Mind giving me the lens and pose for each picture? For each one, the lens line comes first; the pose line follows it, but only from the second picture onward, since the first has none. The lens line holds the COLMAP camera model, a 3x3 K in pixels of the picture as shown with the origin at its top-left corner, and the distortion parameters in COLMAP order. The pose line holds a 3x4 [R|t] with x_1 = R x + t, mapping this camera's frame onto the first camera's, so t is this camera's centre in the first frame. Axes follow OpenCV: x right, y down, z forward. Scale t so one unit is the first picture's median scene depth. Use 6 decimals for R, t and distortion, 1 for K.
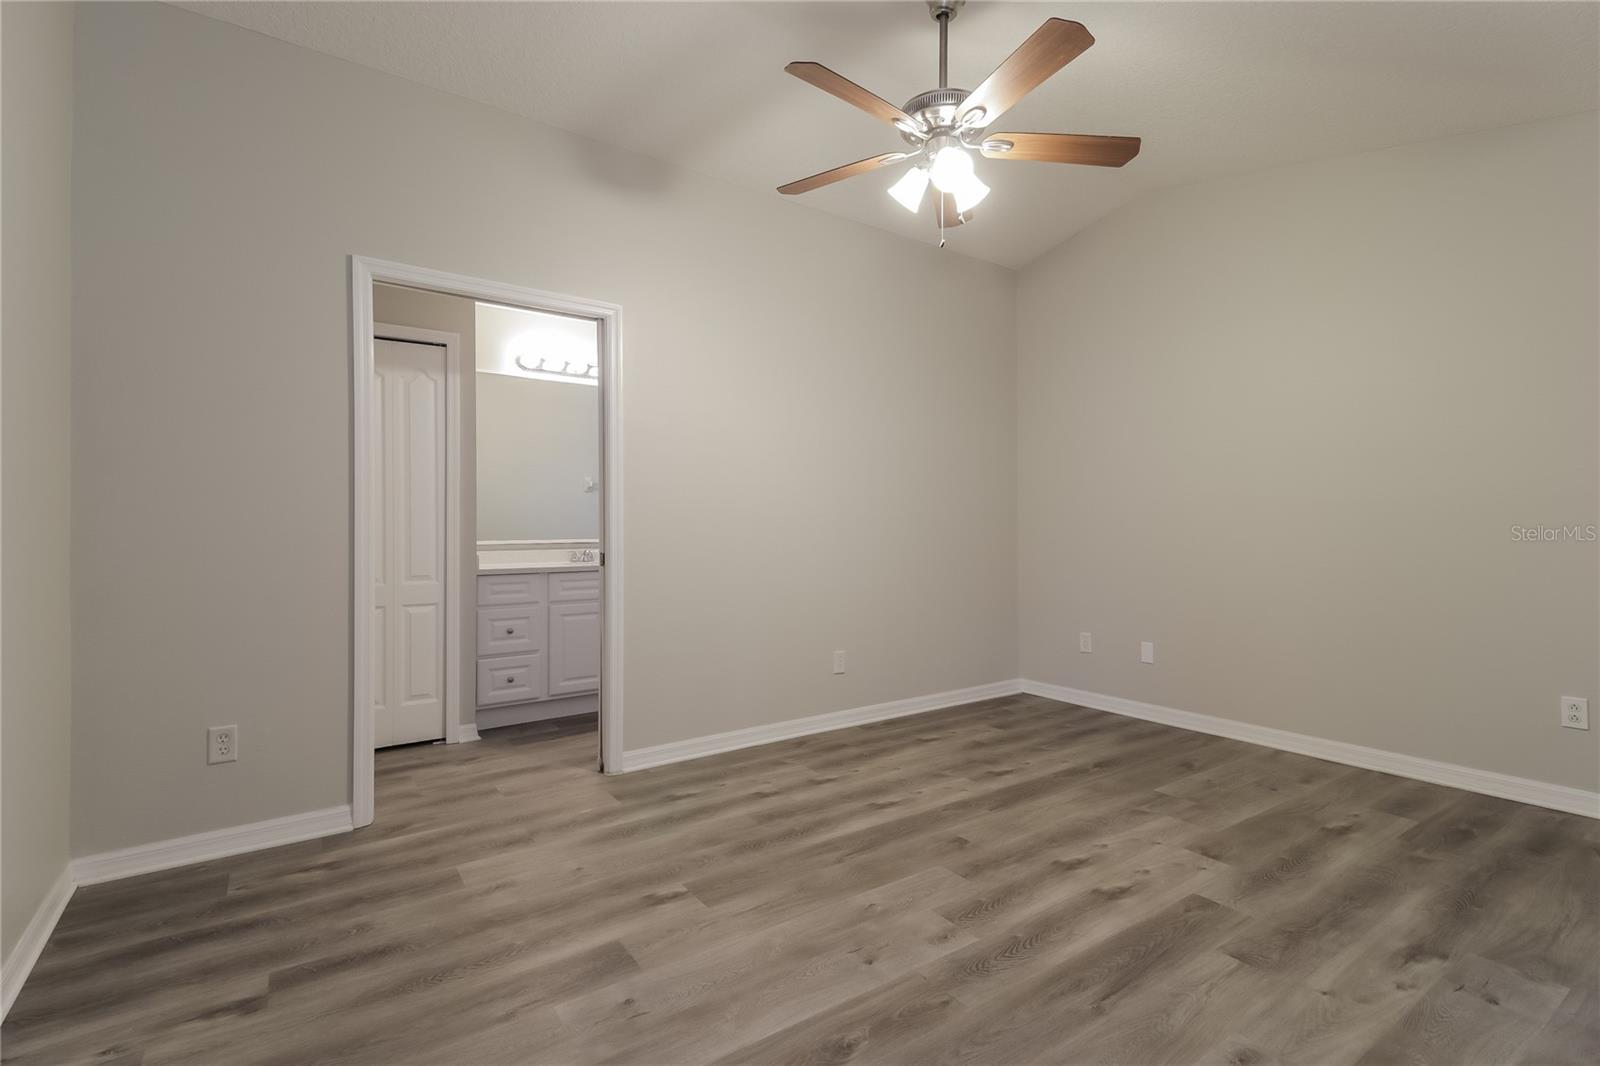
lens RADIAL K [[748.7, 0, 800.0], [0, 748.7, 533.0], [0, 0, 1]] dist [0.001691, 0.000170]
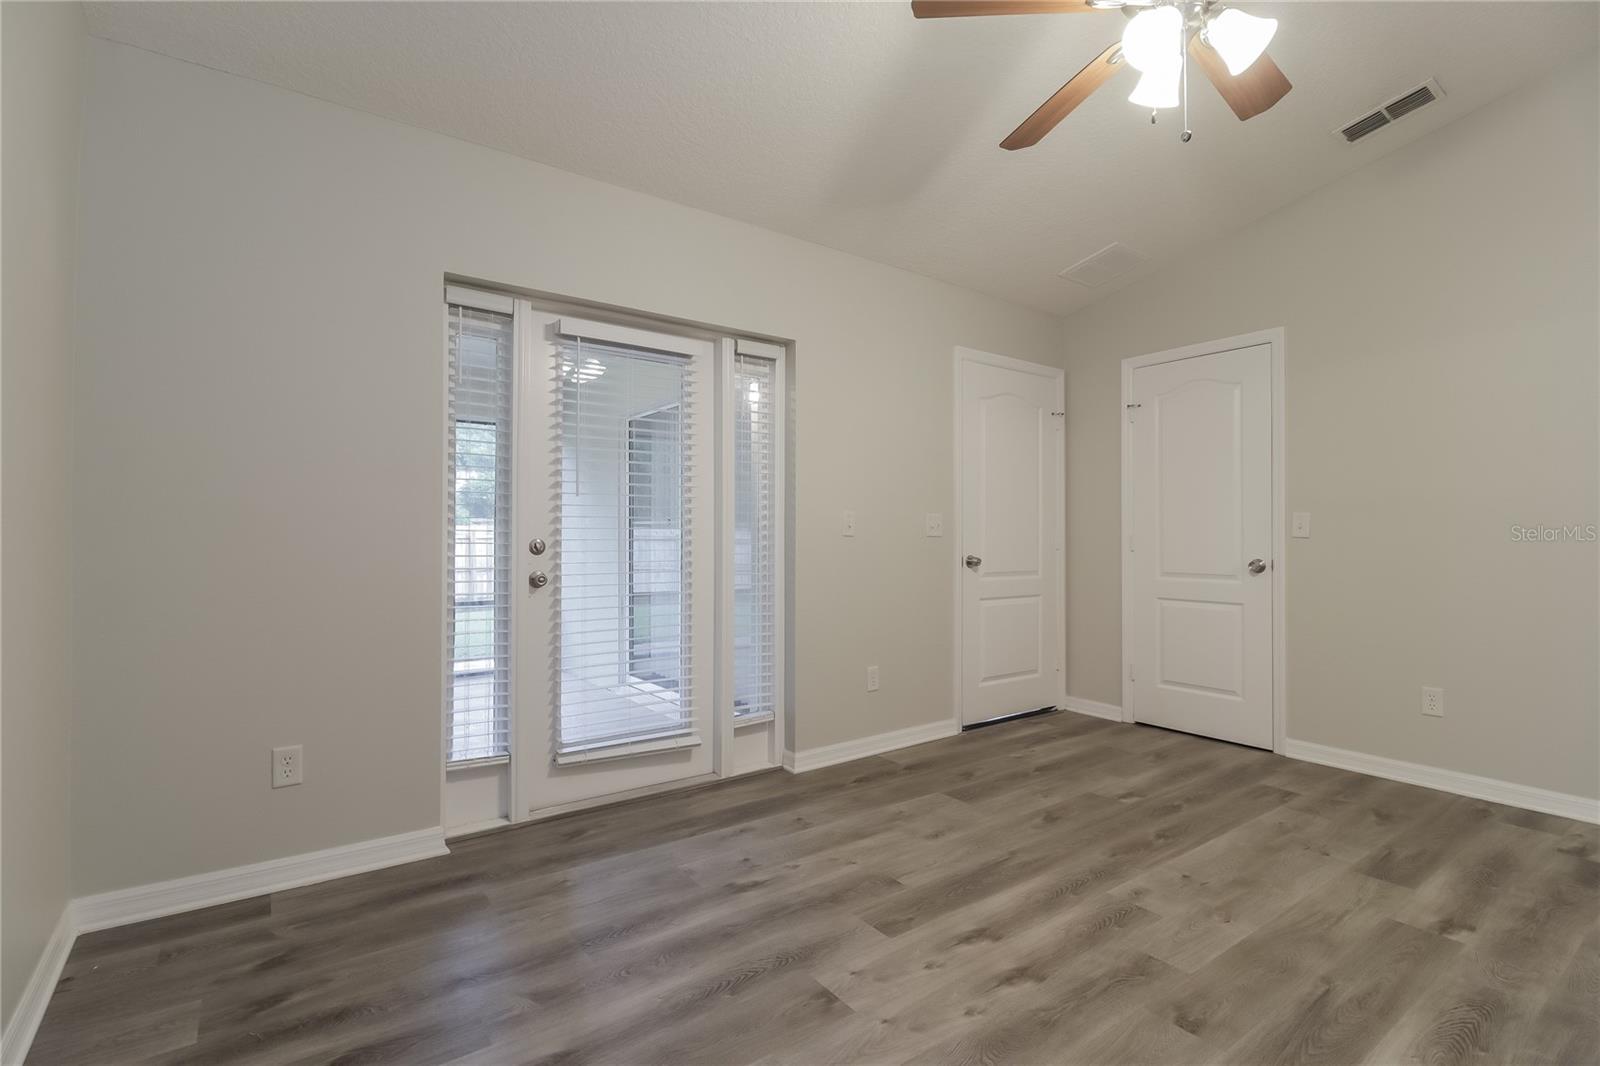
lens RADIAL K [[748.7, 0, 800.0], [0, 748.7, 533.0], [0, 0, 1]] dist [0.001691, 0.000170]
pose [[-0.999791, 0.003019, -0.020228, 0.658698], [0.002945, 0.999989, 0.003714, -0.016957], [0.020239, 0.003654, -0.999788, 1.924662]]
